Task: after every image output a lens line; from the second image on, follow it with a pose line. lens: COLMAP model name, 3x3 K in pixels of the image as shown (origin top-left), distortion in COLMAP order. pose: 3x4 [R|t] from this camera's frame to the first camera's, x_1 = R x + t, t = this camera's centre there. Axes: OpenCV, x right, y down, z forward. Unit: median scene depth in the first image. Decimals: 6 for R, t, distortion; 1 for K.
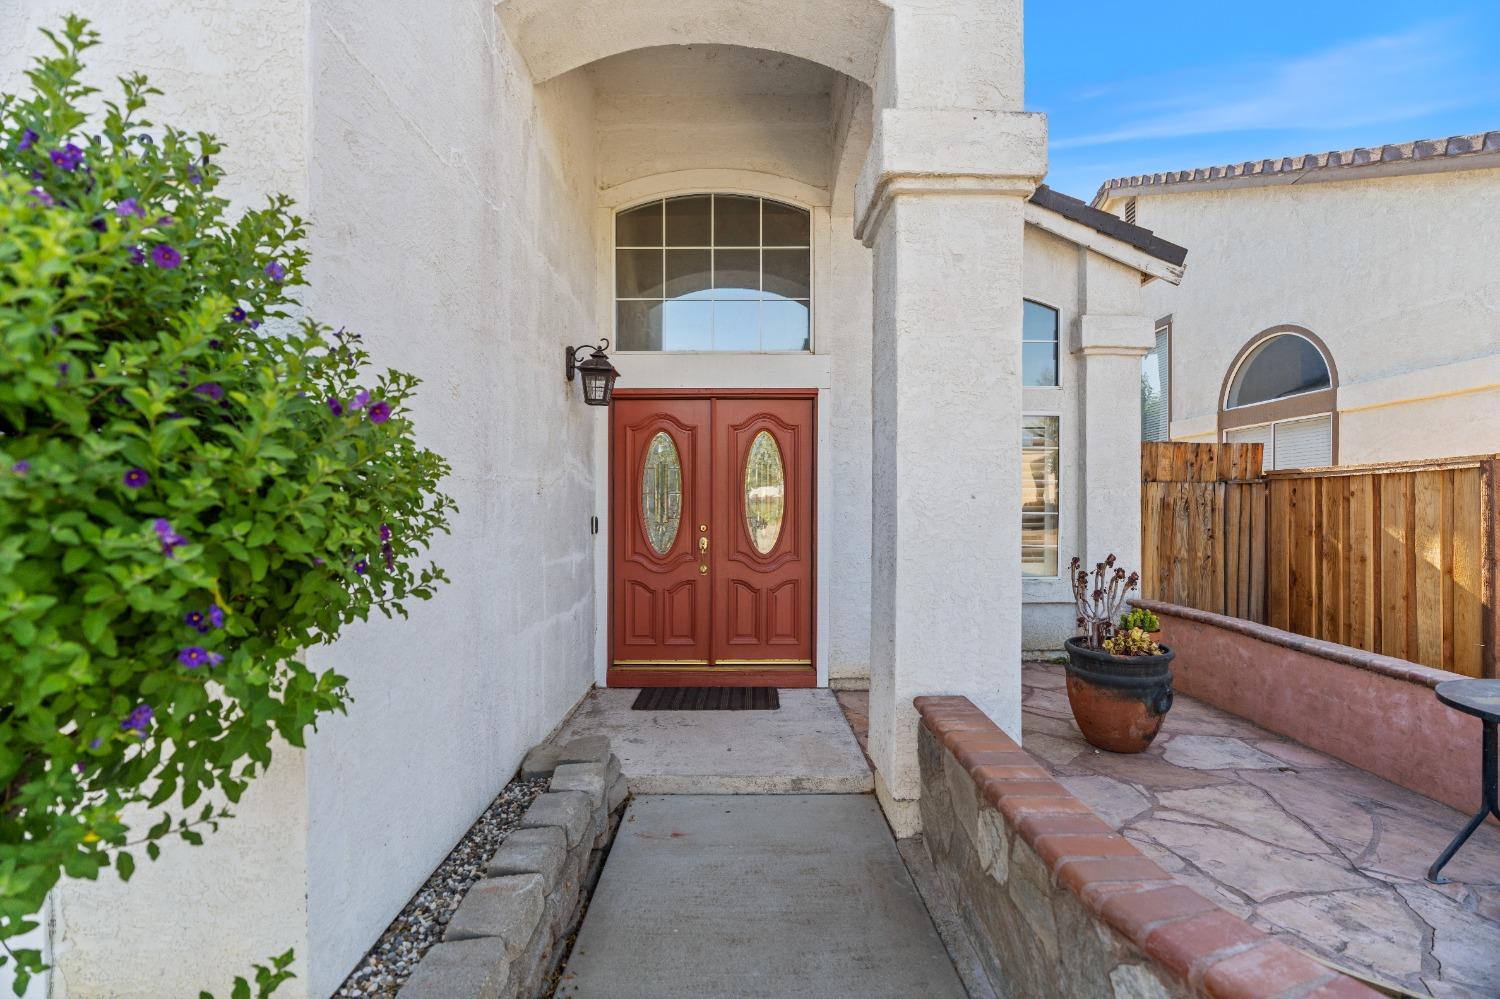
lens RADIAL K [[686.5, 0, 747.5], [0, 686.5, 502.8], [0, 0, 1]] dist [-0.007503, 0.003994]
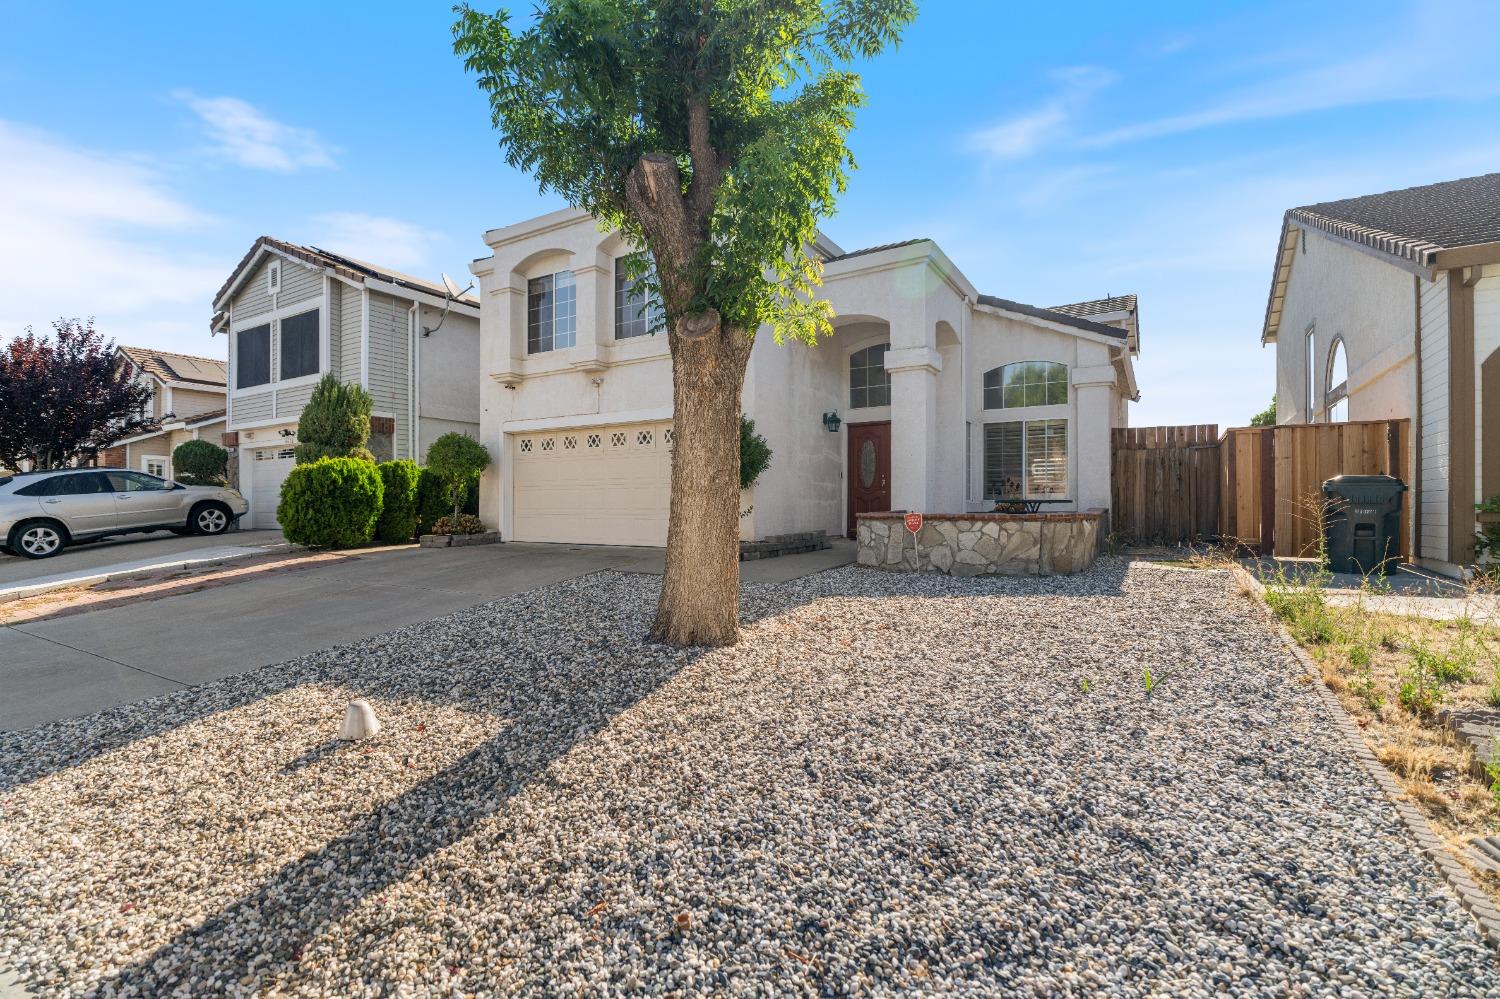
lens RADIAL K [[686.5, 0, 736.1], [0, 686.5, 505.8], [0, 0, 1]] dist [-0.007503, 0.003994]
pose [[0.841631, -0.003944, -0.540039, 0.770770], [0.008307, 0.999950, 0.005643, 0.116140], [0.539990, -0.009235, 0.841621, -1.294327]]
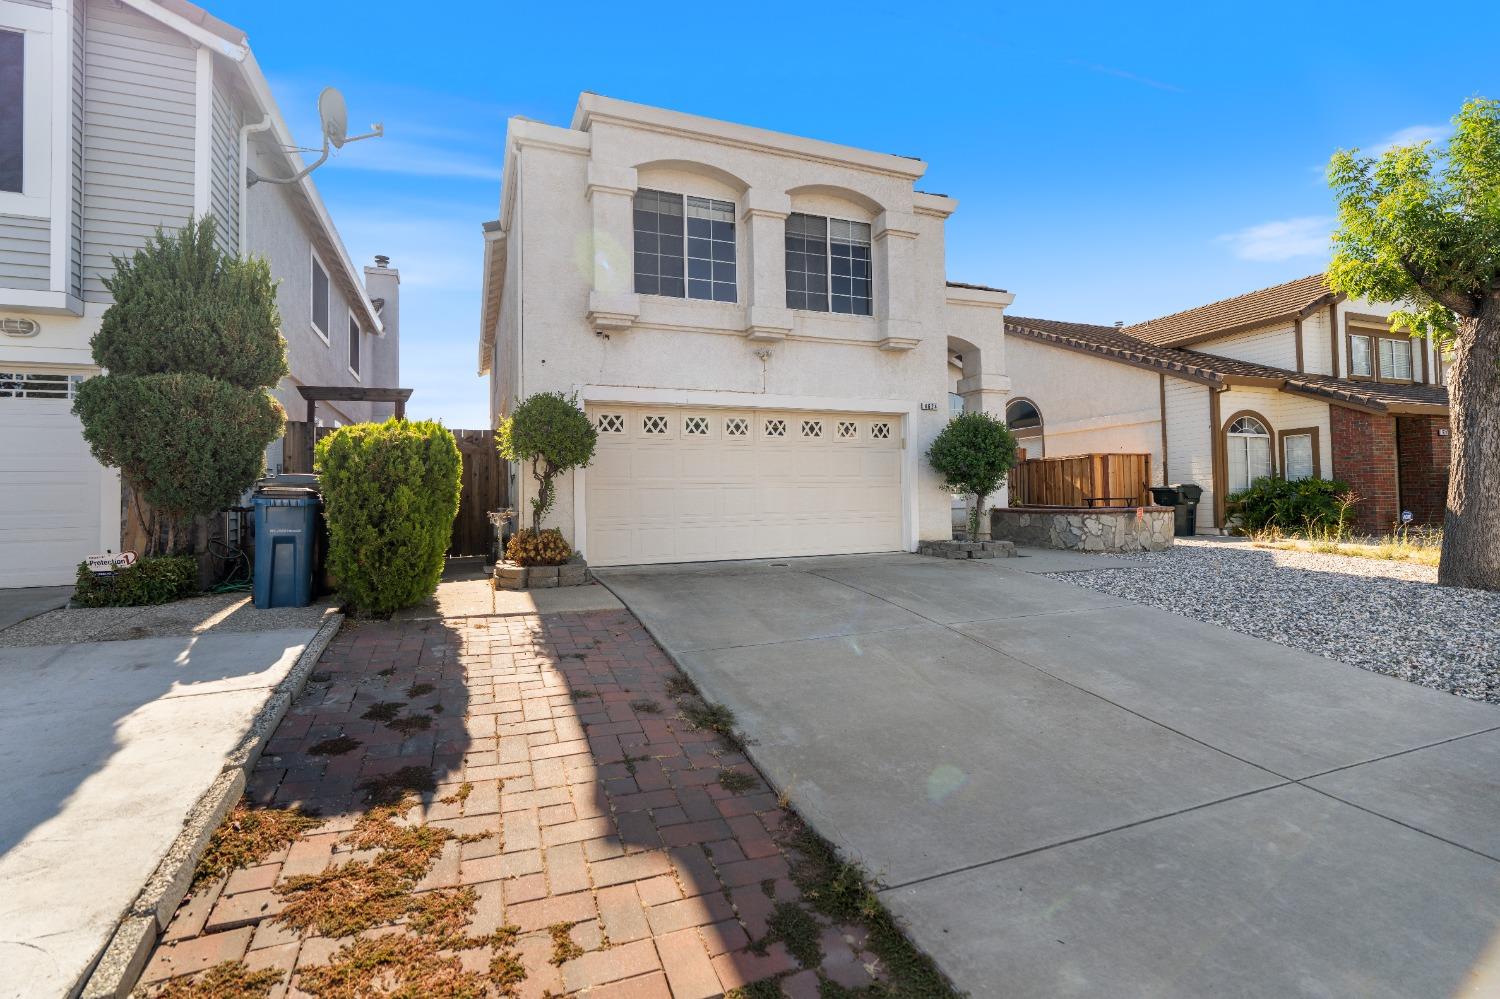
lens RADIAL K [[686.5, 0, 746.8], [0, 686.5, 484.5], [0, 0, 1]] dist [-0.007503, 0.003994]
pose [[0.936120, -0.009839, 0.351543, -1.408060], [0.017070, 0.999702, -0.017478, 0.092103], [-0.351266, 0.022363, 0.936009, -1.302532]]
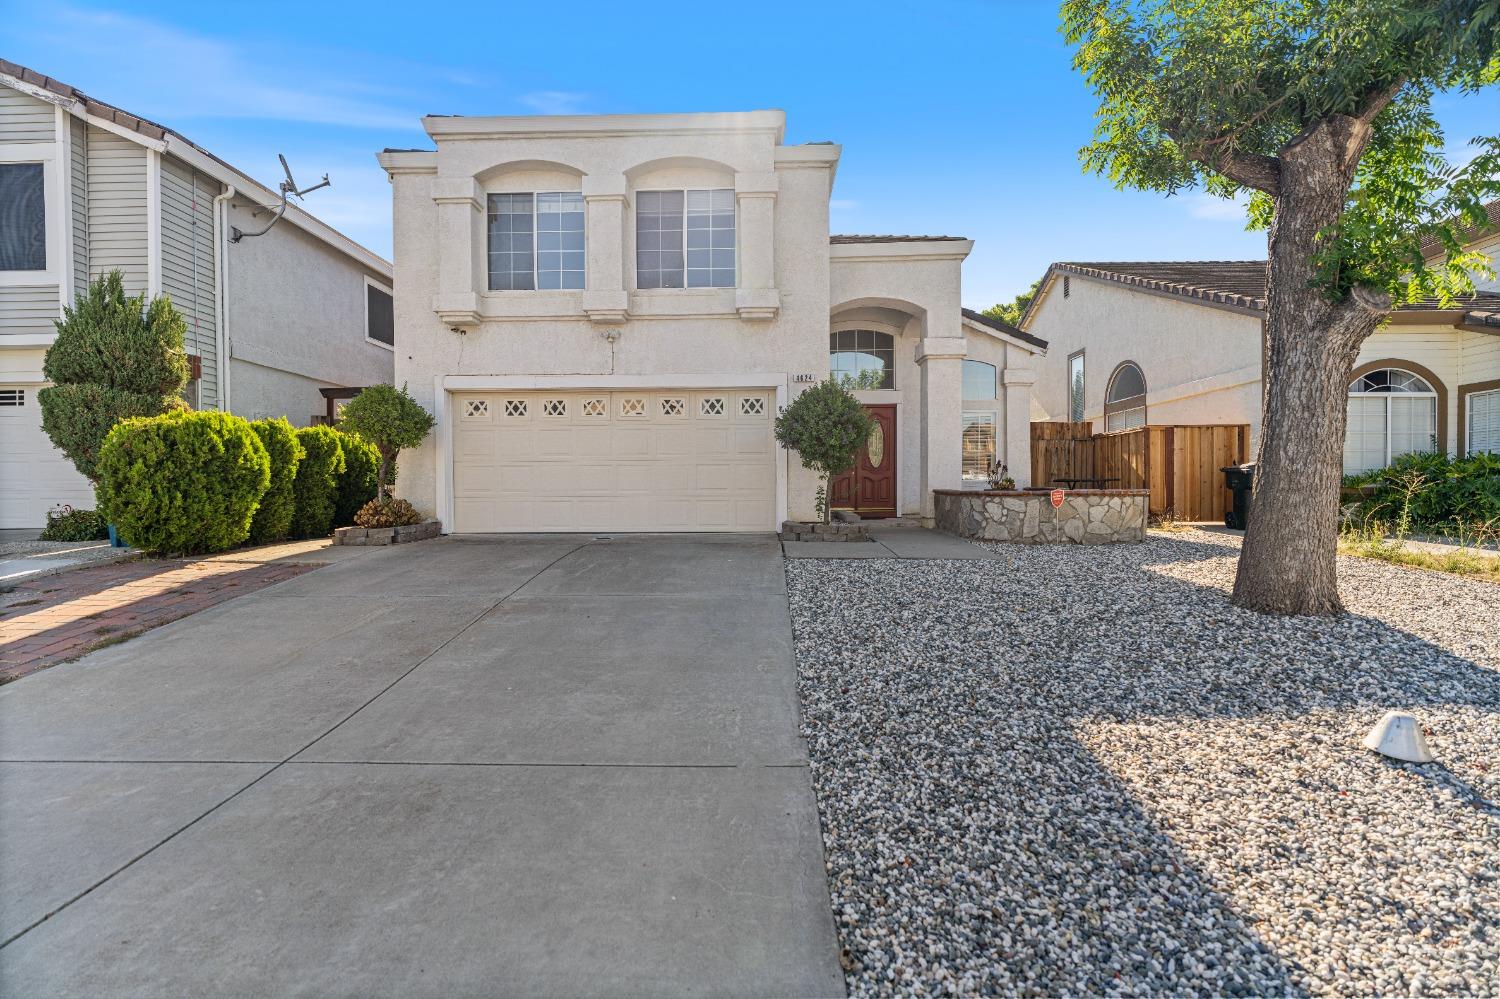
lens RADIAL K [[686.5, 0, 744.8], [0, 686.5, 500.0], [0, 0, 1]] dist [-0.007503, 0.003994]
pose [[0.999165, -0.007915, -0.040075, -0.338827], [0.008796, 0.999722, 0.021866, 0.125679], [0.039891, -0.022200, 0.998957, -1.490347]]
